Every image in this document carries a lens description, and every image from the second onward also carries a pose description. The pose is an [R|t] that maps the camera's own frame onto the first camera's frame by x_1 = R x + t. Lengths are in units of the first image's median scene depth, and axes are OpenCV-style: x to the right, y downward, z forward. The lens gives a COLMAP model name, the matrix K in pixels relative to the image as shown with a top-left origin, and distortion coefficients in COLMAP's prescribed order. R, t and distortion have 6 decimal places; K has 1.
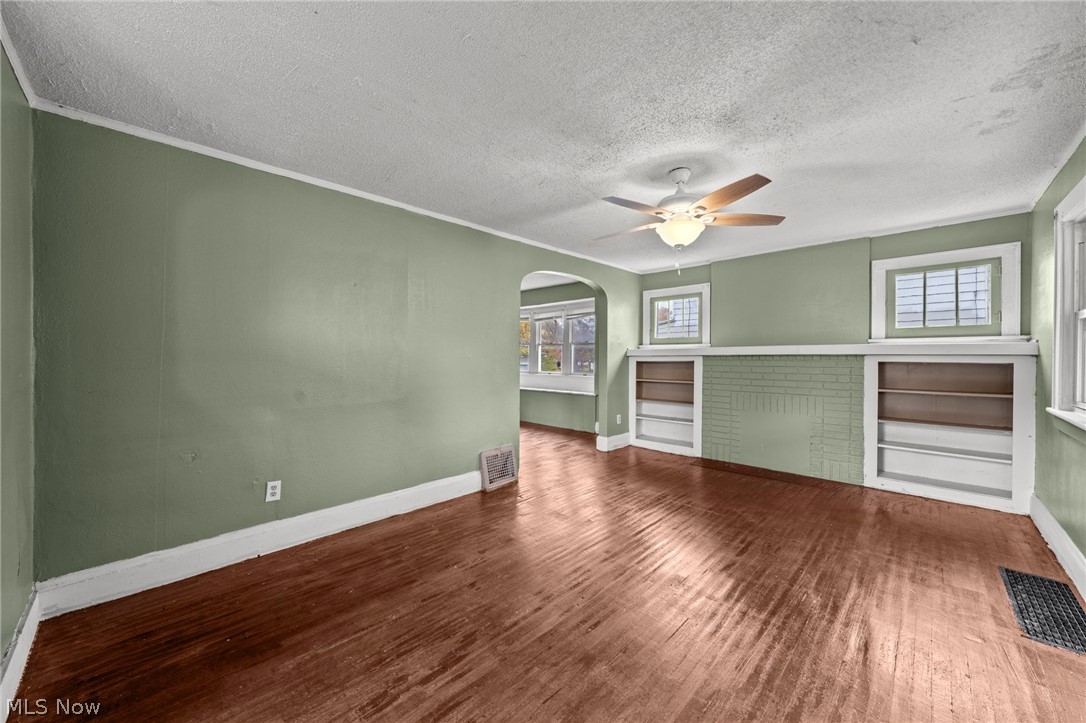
lens RADIAL K [[398.3, 0, 543.0], [0, 398.3, 361.5], [0, 0, 1]] dist [0.001152, 0.000089]
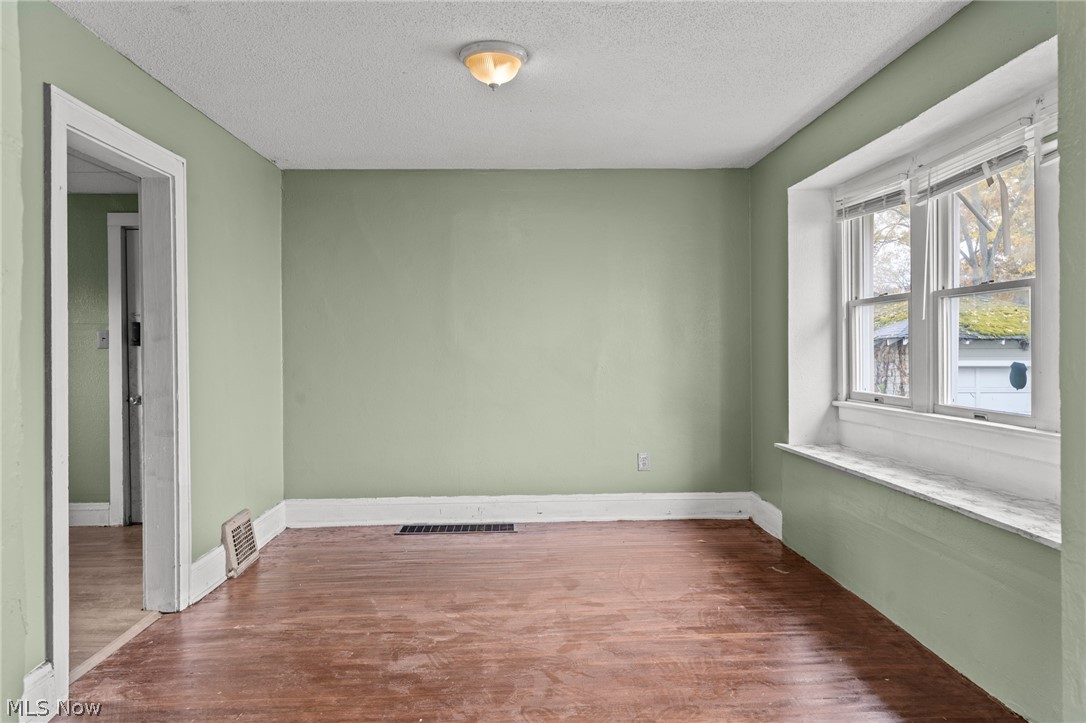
lens RADIAL K [[726.4, 0, 540.3], [0, 726.4, 346.7], [0, 0, 1]] dist [0.007532, 0.001093]
pose [[0.725579, -0.007800, -0.688095, 0.340775], [0.000312, 0.999939, -0.011005, -0.016306], [0.688139, 0.007770, 0.725537, 1.481869]]
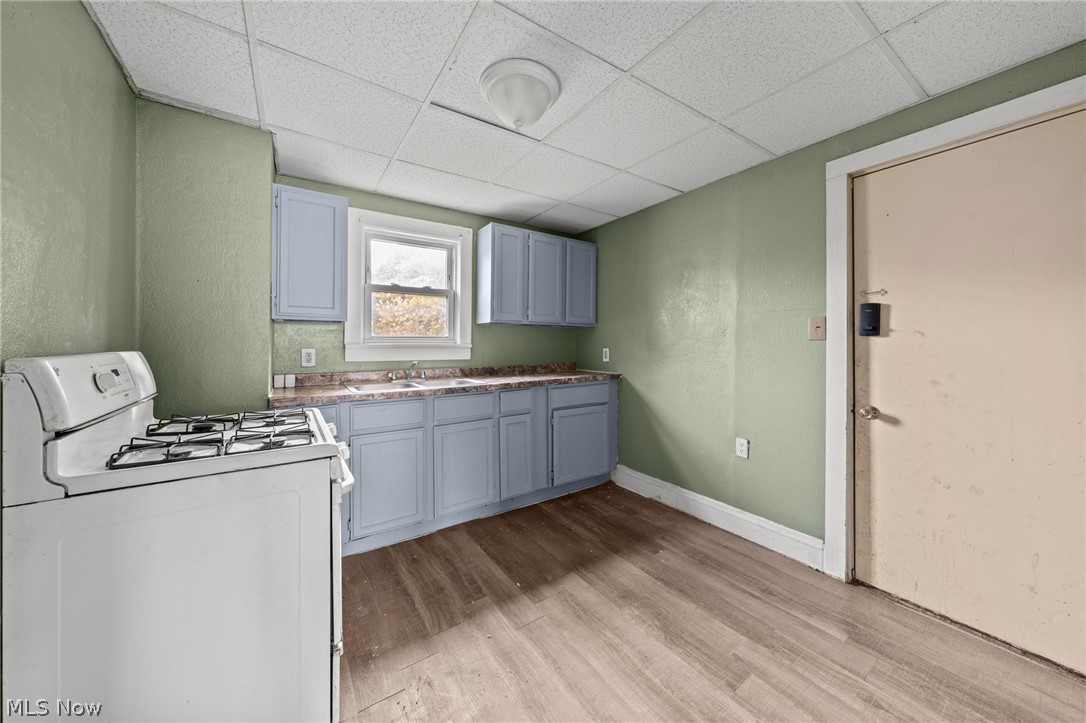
lens RADIAL K [[370.0, 0, 541.1], [0, 370.0, 348.1], [0, 0, 1]] dist [-0.000838, 0.000044]
pose [[-0.207260, 0.002295, -0.978283, -0.935121], [-0.019494, 0.999789, 0.006476, -0.010012], [0.978092, 0.020413, -0.207171, 1.682961]]
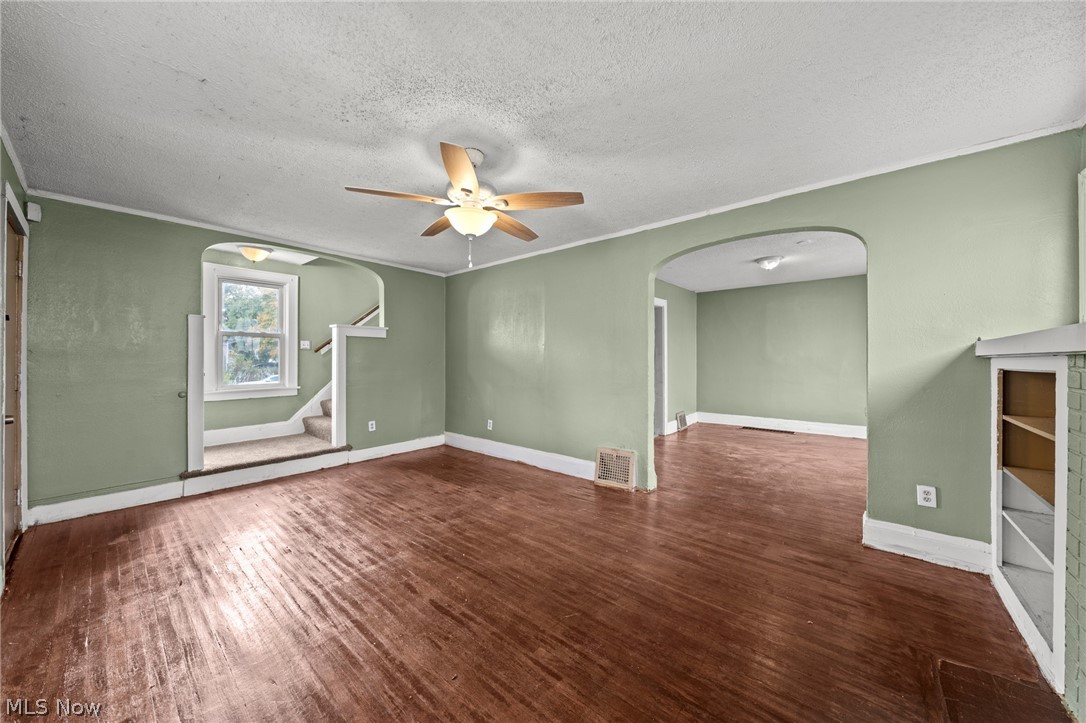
lens RADIAL K [[376.2, 0, 541.6], [0, 376.2, 356.0], [0, 0, 1]] dist [0.000087, -0.000029]
pose [[0.076318, -0.004466, -0.997074, 1.176591], [-0.014478, 0.999880, -0.005587, -0.010776], [0.996978, 0.014862, 0.076244, 1.069873]]
